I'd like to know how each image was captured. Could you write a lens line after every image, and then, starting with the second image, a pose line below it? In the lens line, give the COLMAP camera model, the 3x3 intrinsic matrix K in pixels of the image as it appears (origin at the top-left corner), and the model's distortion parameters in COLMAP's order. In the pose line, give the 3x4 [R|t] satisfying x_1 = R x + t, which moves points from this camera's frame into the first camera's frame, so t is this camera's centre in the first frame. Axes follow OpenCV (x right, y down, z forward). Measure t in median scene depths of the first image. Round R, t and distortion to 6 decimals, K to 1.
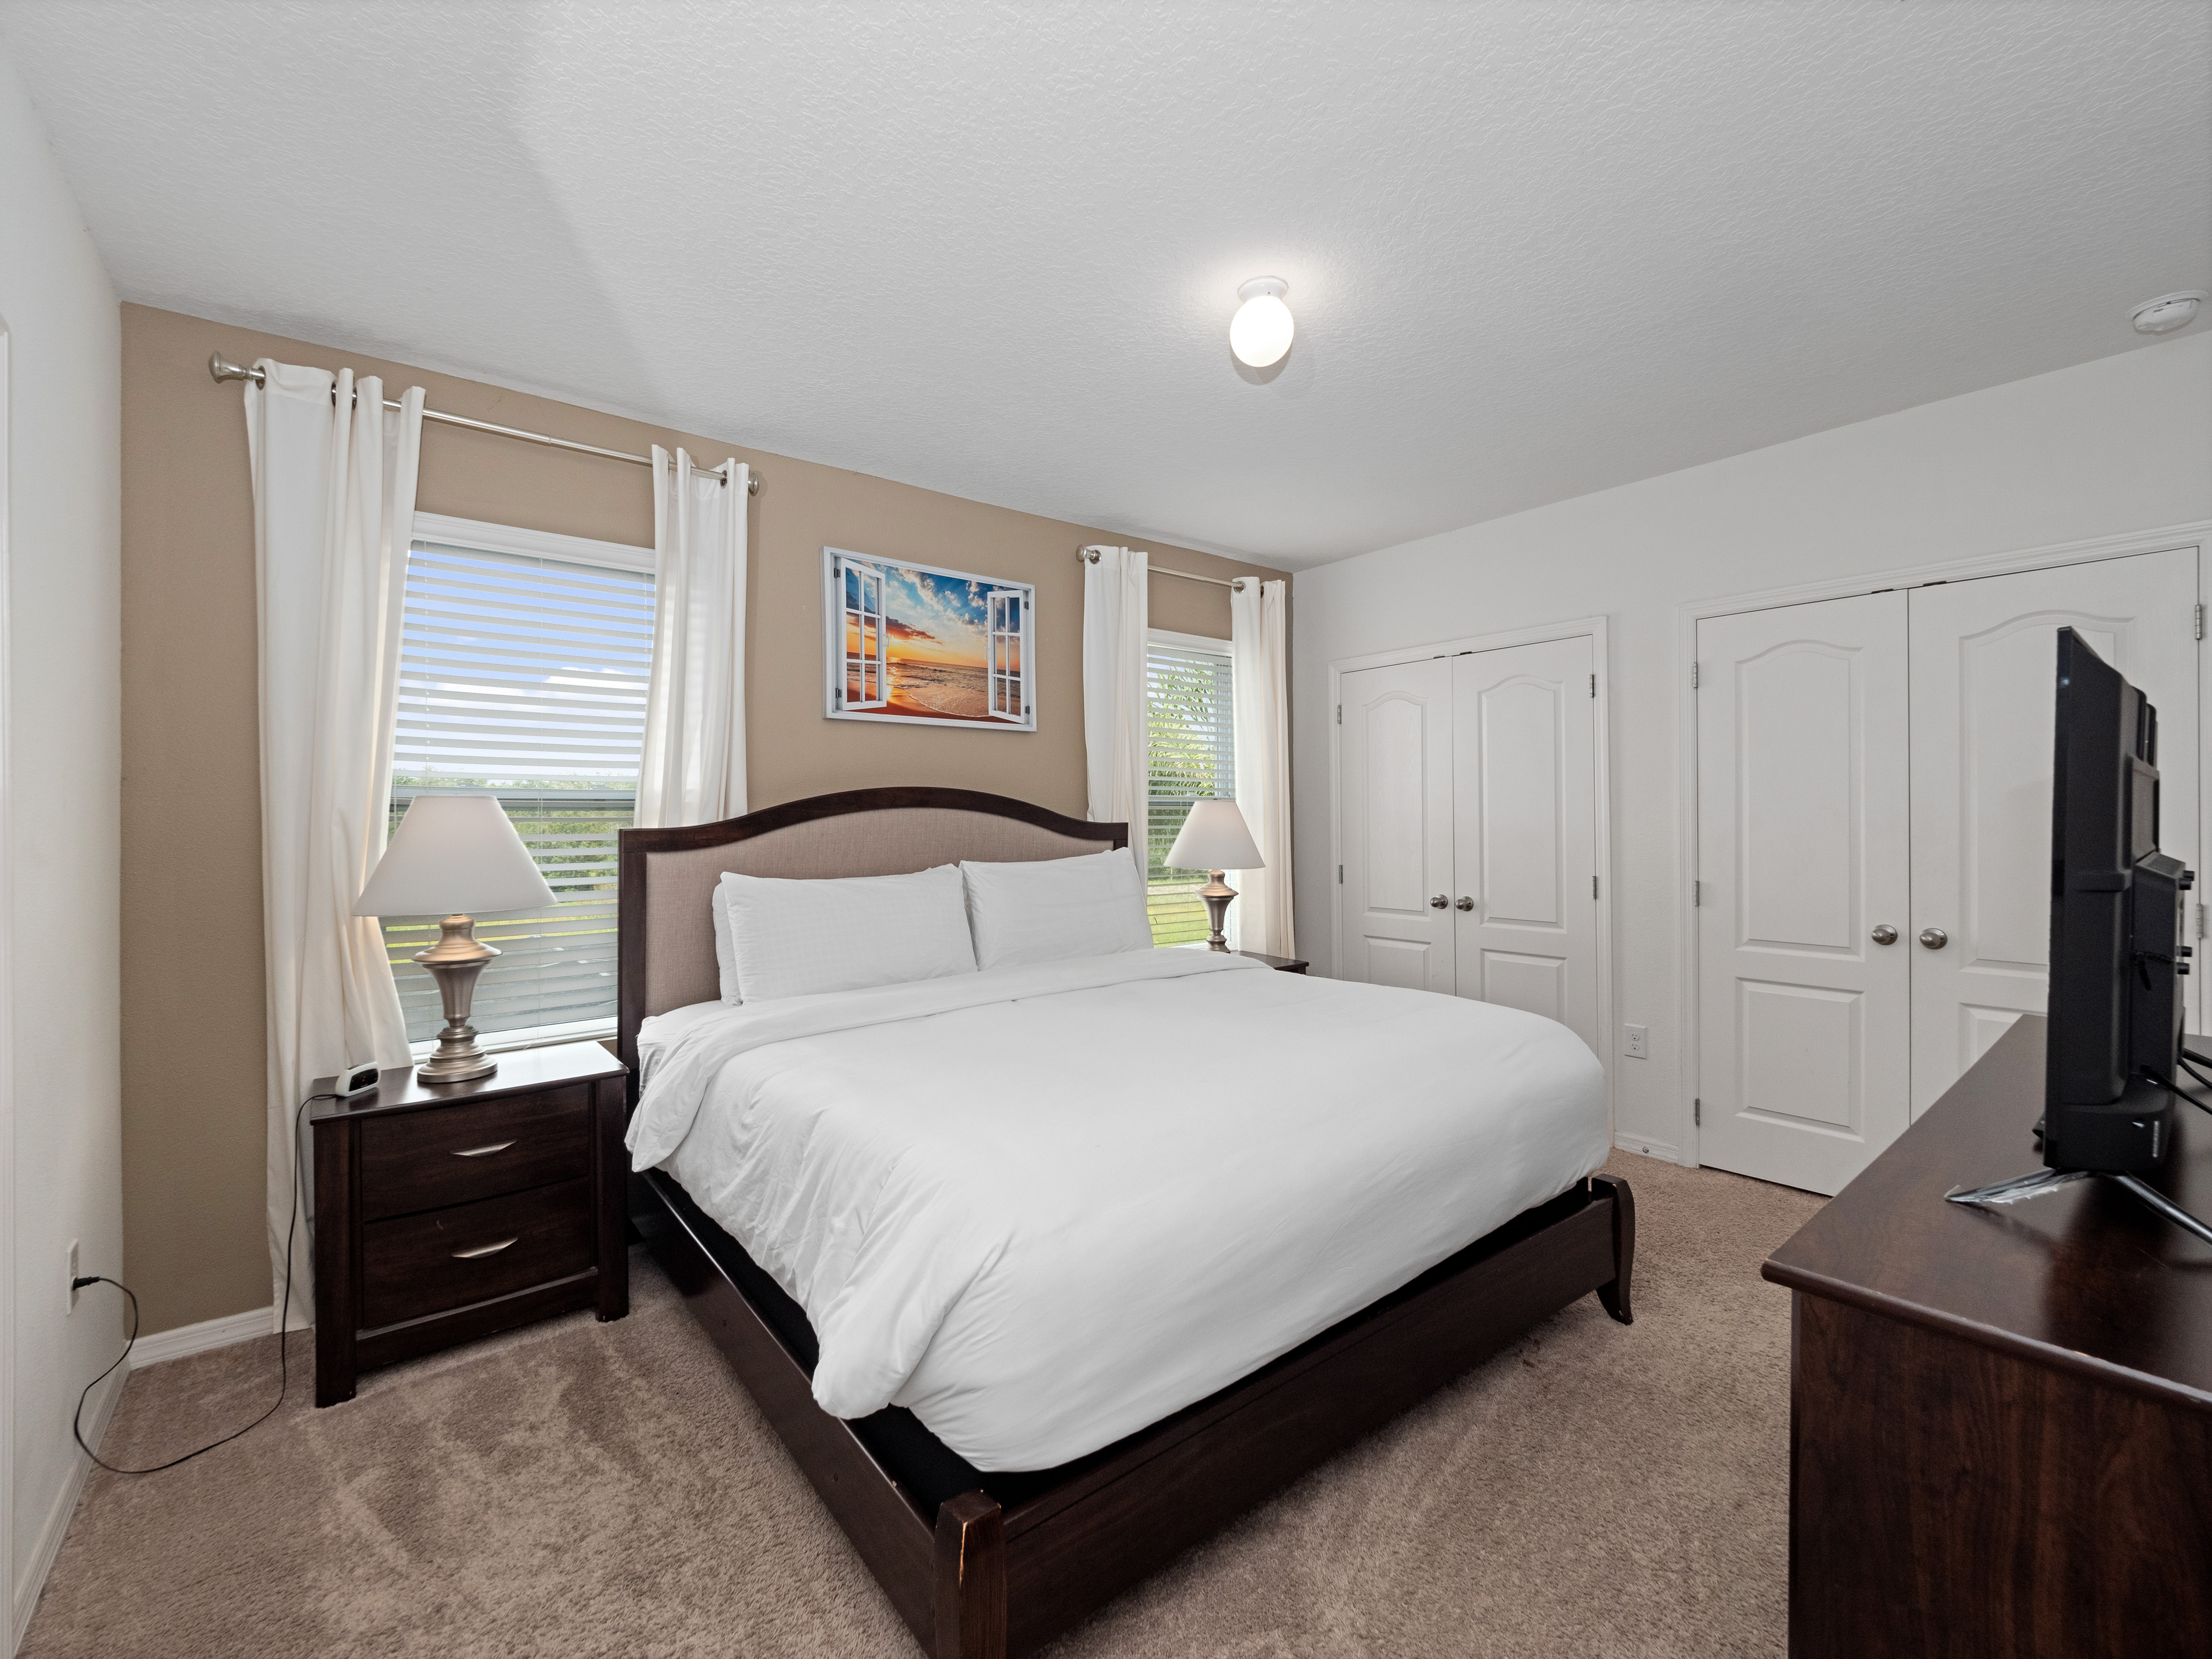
lens RADIAL K [[933.8, 0, 1097.1], [0, 933.8, 819.3], [0, 0, 1]] dist [0.001467, -0.001553]
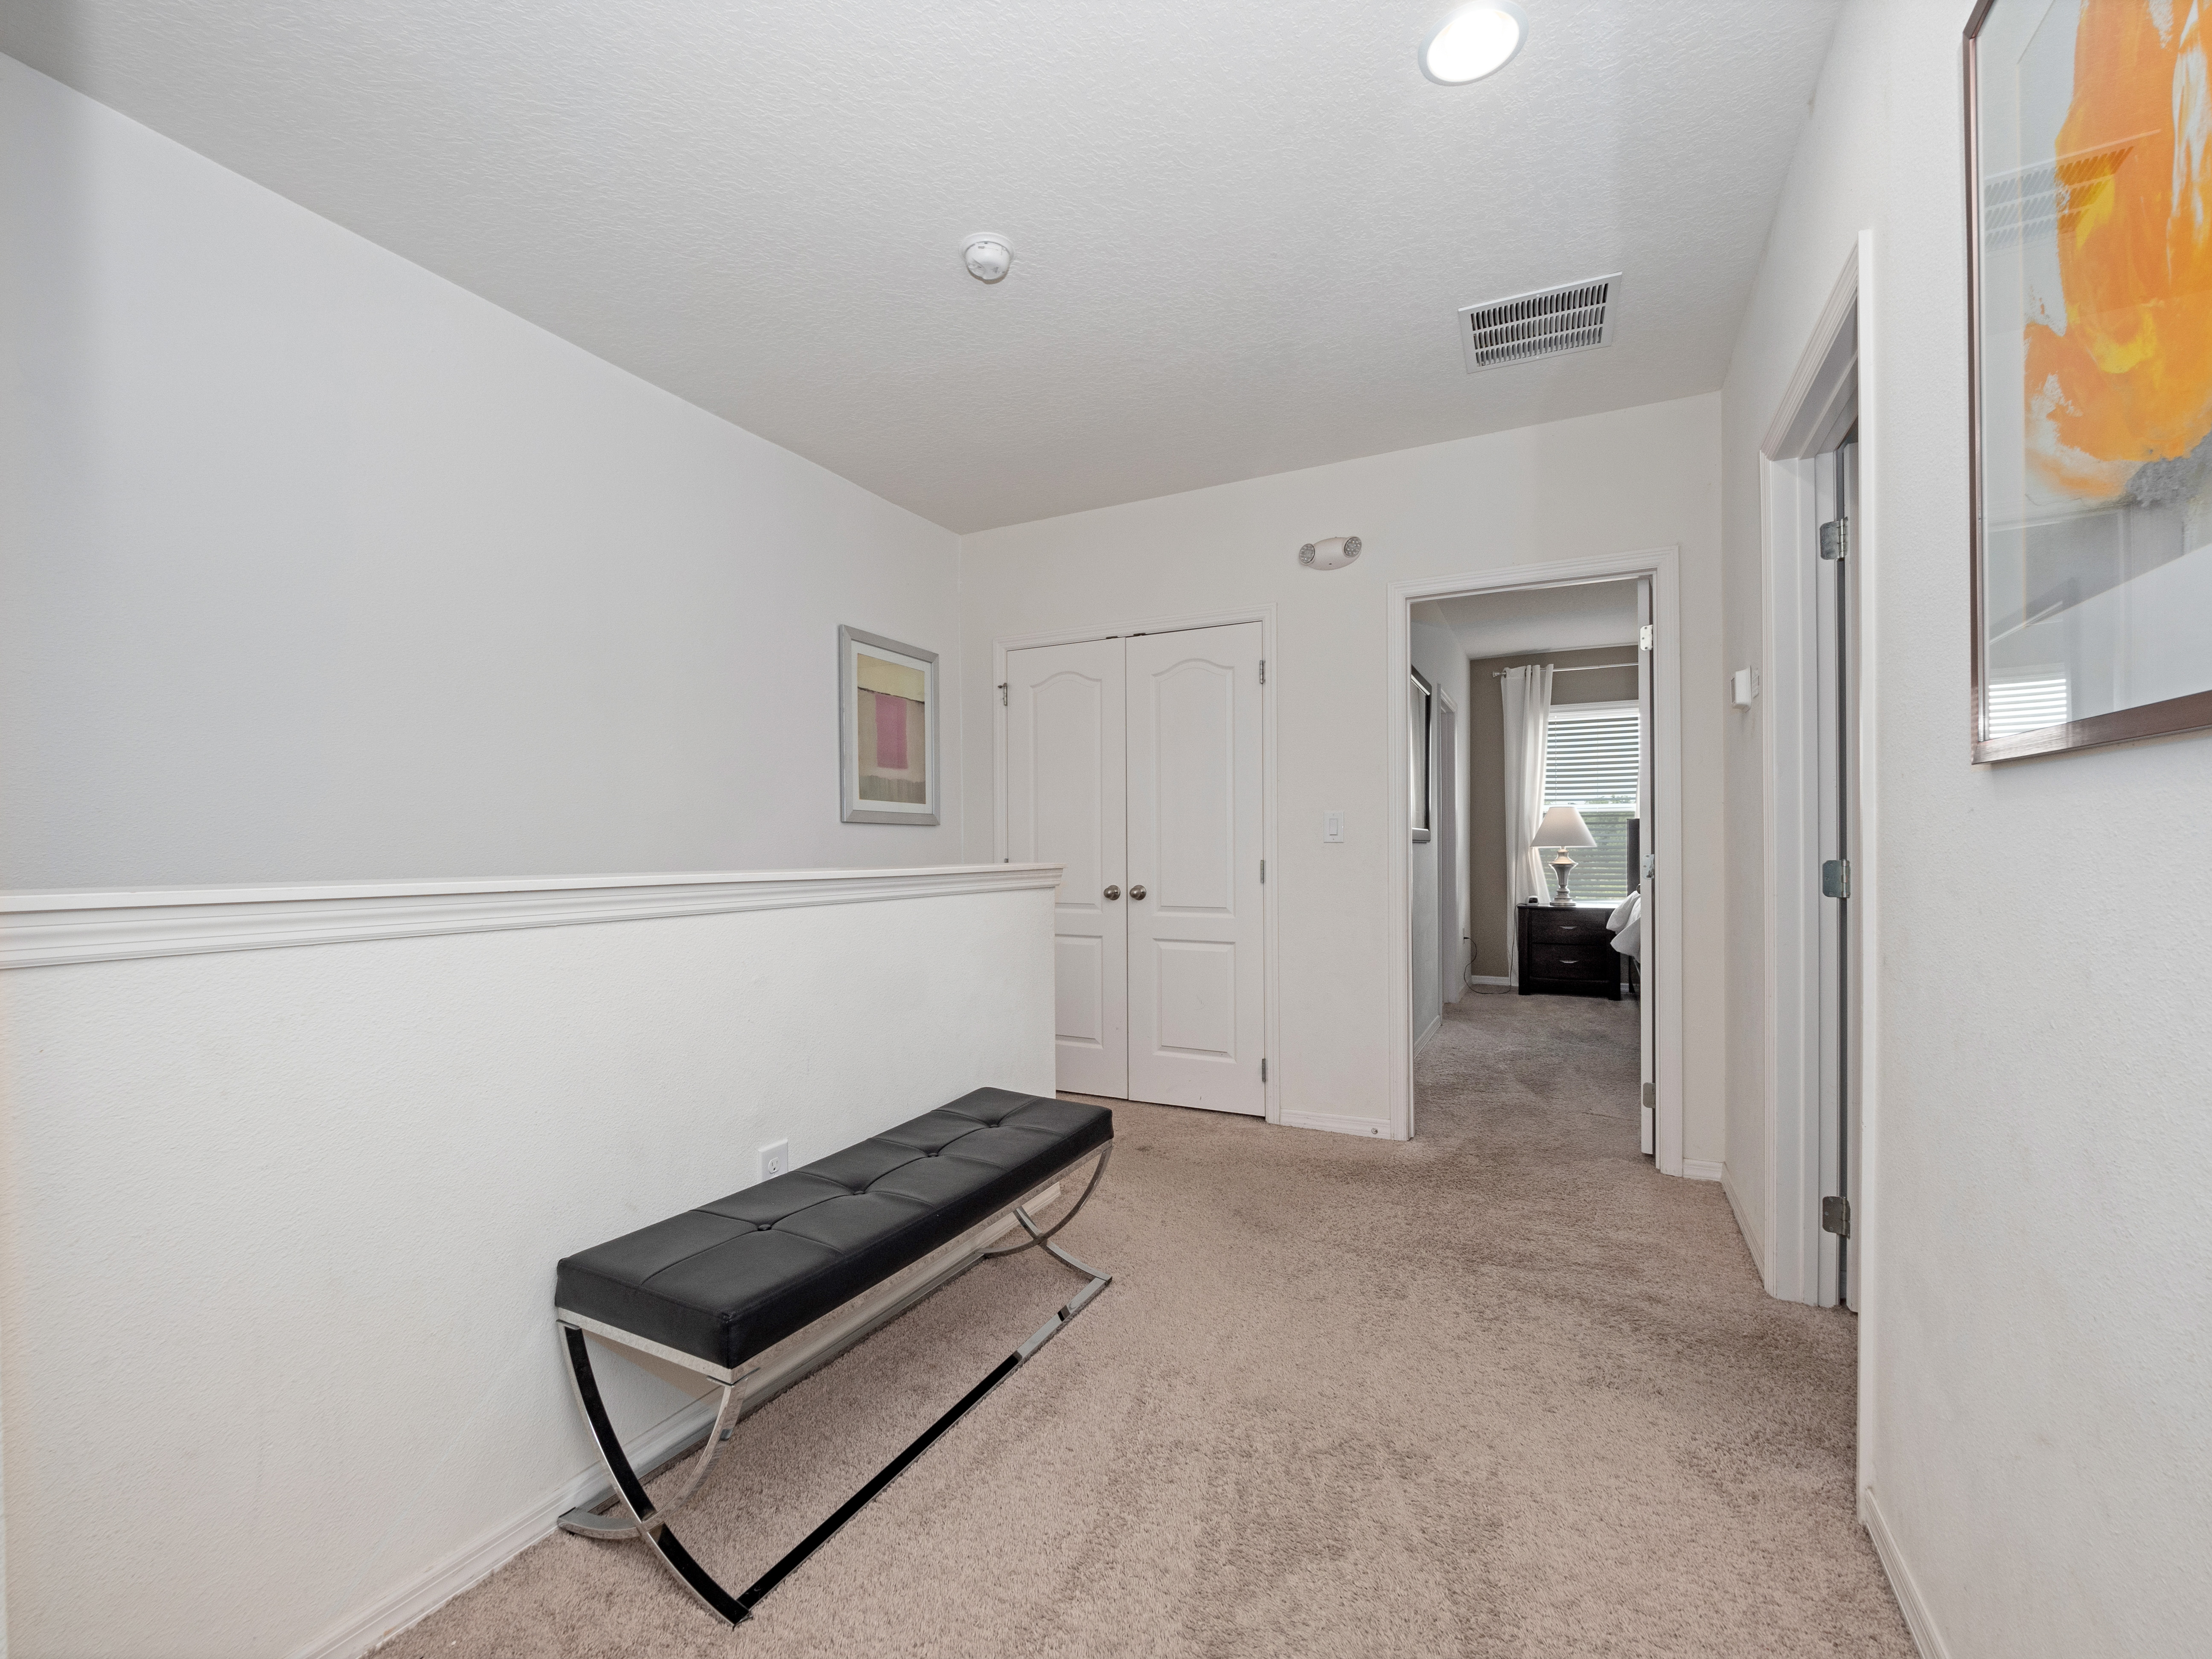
lens RADIAL K [[933.8, 0, 1098.2], [0, 933.8, 833.3], [0, 0, 1]] dist [0.001467, -0.001553]
pose [[0.420485, -0.002337, -0.907296, 1.356003], [0.001294, 0.999997, -0.001976, 0.066094], [0.907298, -0.000343, 0.420487, -1.539224]]
